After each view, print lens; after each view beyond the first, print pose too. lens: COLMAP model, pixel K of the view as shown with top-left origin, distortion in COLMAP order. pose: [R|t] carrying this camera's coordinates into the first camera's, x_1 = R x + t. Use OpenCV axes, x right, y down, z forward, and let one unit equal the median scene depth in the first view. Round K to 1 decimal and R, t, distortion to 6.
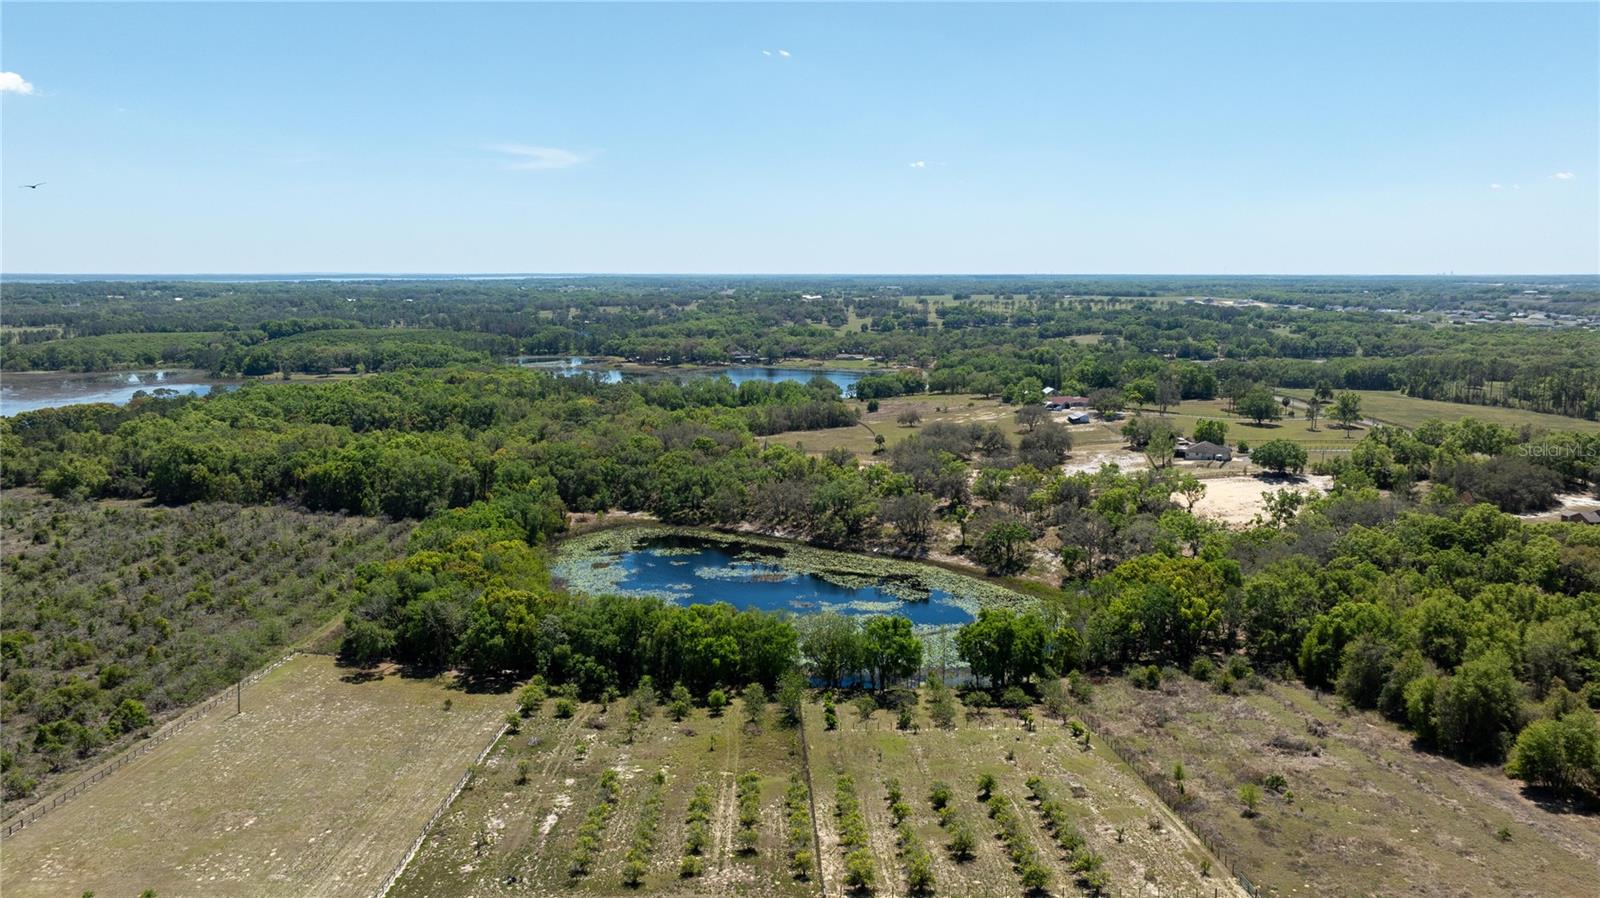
lens RADIAL K [[1178.6, 0, 800.0], [0, 1178.6, 449.0], [0, 0, 1]] dist [-0.000924, 0.007031]
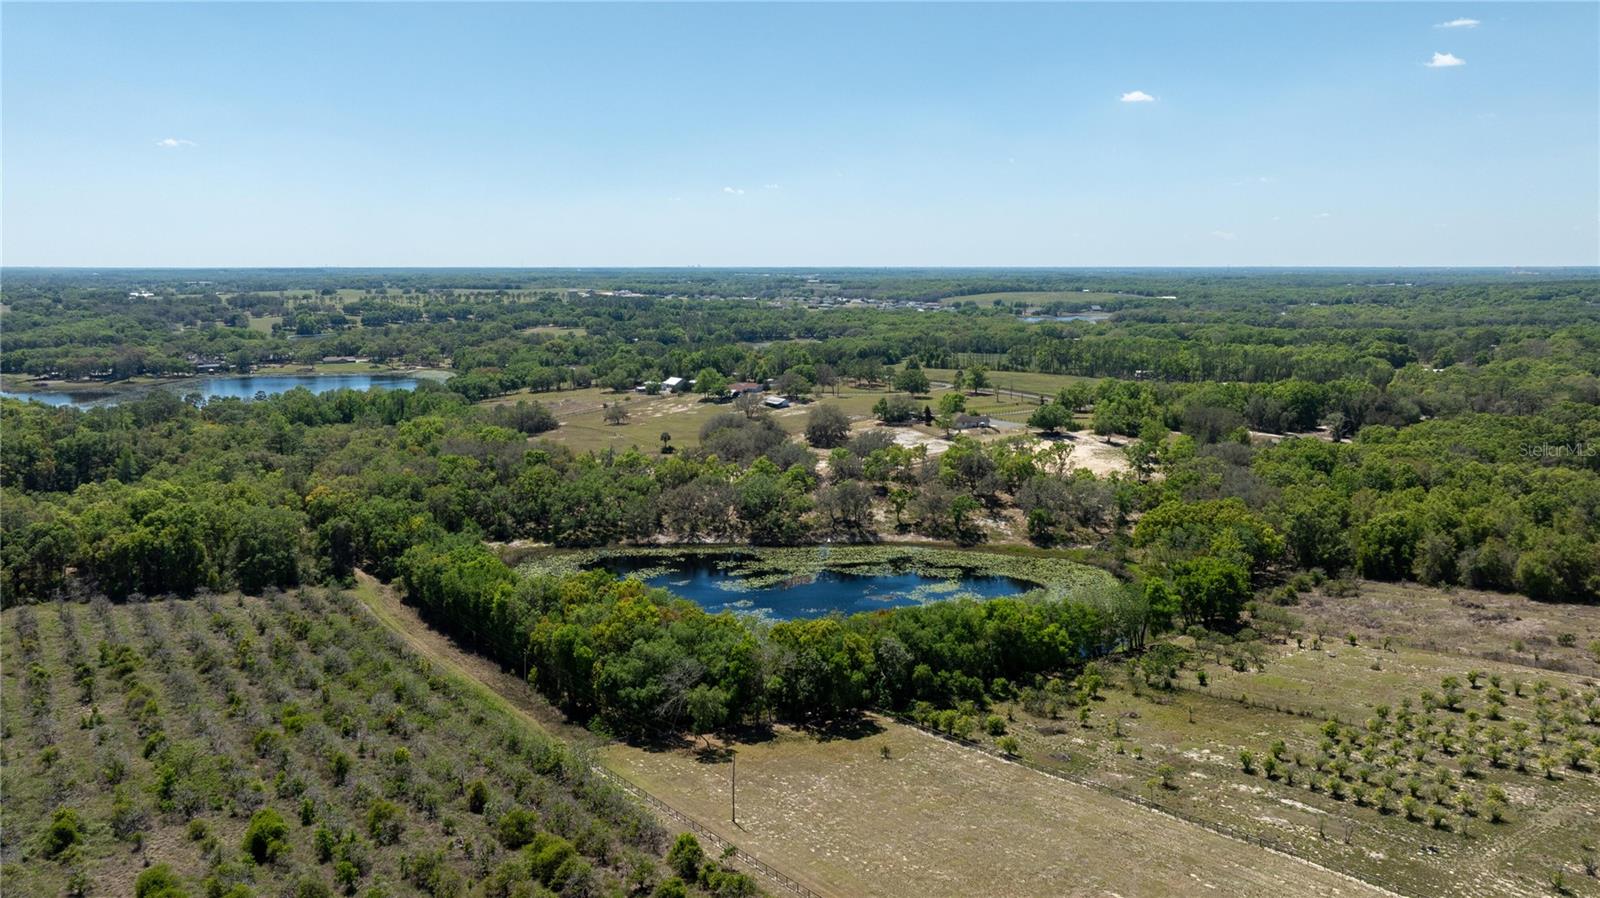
lens RADIAL K [[1178.6, 0, 800.0], [0, 1178.6, 449.0], [0, 0, 1]] dist [-0.000924, 0.007031]
pose [[0.806402, -0.091202, 0.584293, -0.422851], [0.087824, 0.995549, 0.034186, -0.022543], [-0.584810, 0.023747, 0.810822, 0.159063]]
